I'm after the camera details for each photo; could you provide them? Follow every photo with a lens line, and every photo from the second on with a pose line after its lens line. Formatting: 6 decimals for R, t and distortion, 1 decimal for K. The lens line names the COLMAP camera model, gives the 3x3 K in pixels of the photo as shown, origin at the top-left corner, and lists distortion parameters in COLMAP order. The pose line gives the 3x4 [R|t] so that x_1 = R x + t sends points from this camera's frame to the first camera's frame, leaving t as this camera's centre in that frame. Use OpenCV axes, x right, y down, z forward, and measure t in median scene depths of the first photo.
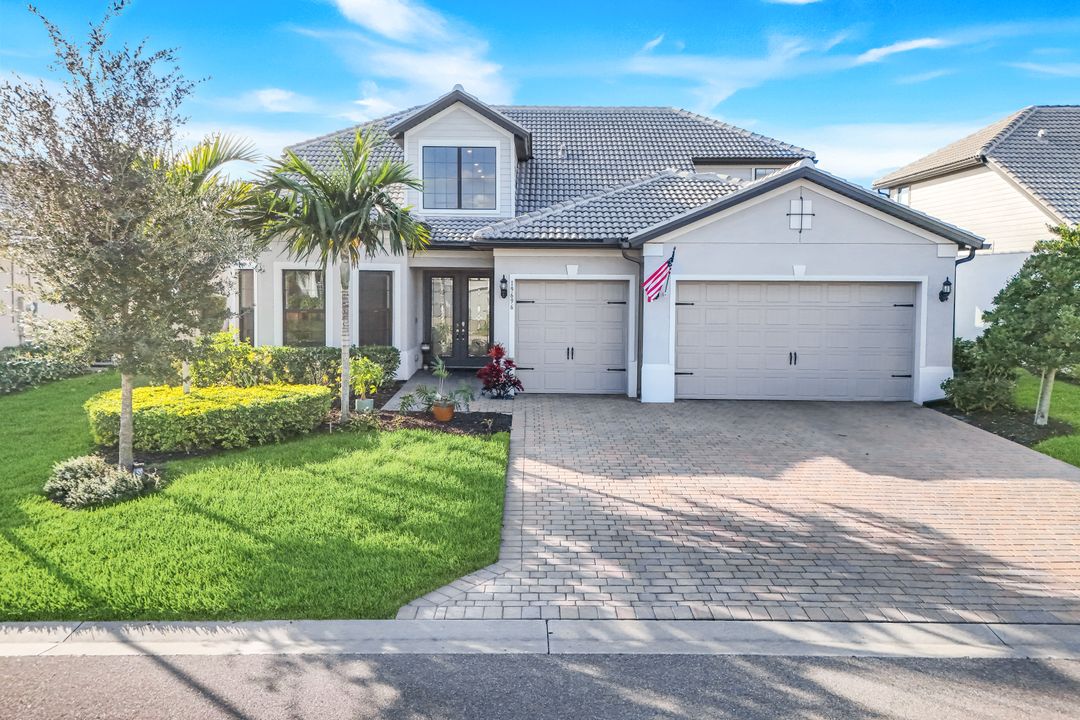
lens RADIAL K [[819.4, 0, 553.5], [0, 819.4, 309.6], [0, 0, 1]] dist [0.084279, -0.100392]
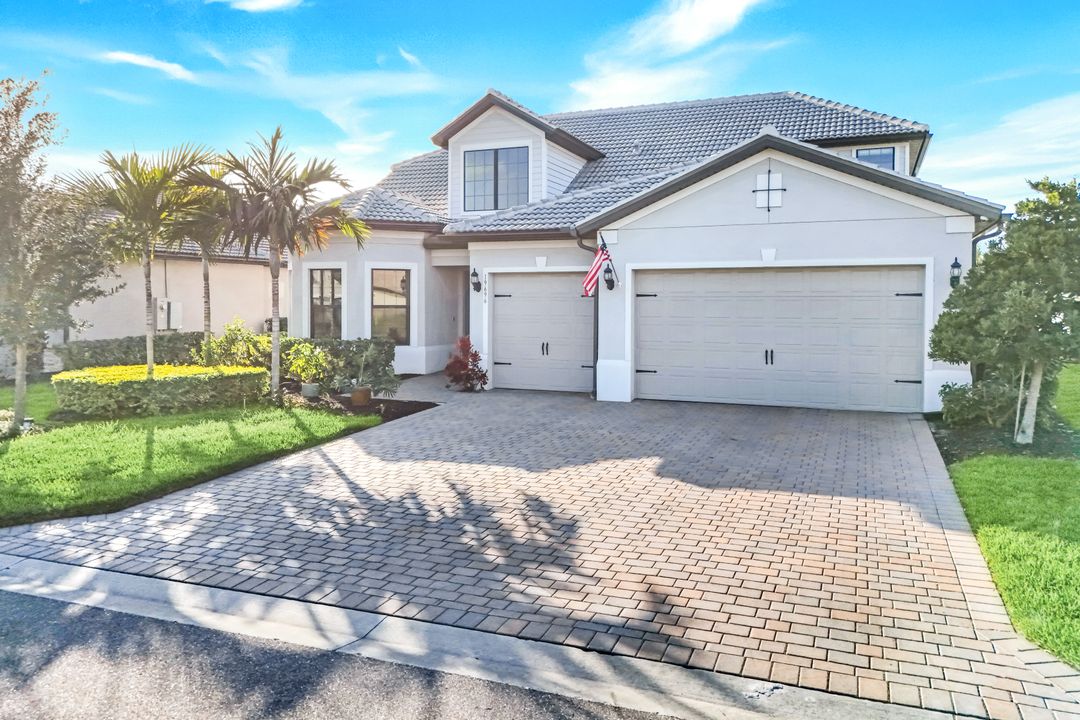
lens RADIAL K [[819.4, 0, 553.5], [0, 819.4, 309.6], [0, 0, 1]] dist [0.084279, -0.100392]
pose [[0.922361, -0.003471, -0.386313, 0.421423], [-0.008256, 0.999554, -0.028694, 0.036458], [0.386241, 0.029656, 0.921921, 0.115504]]
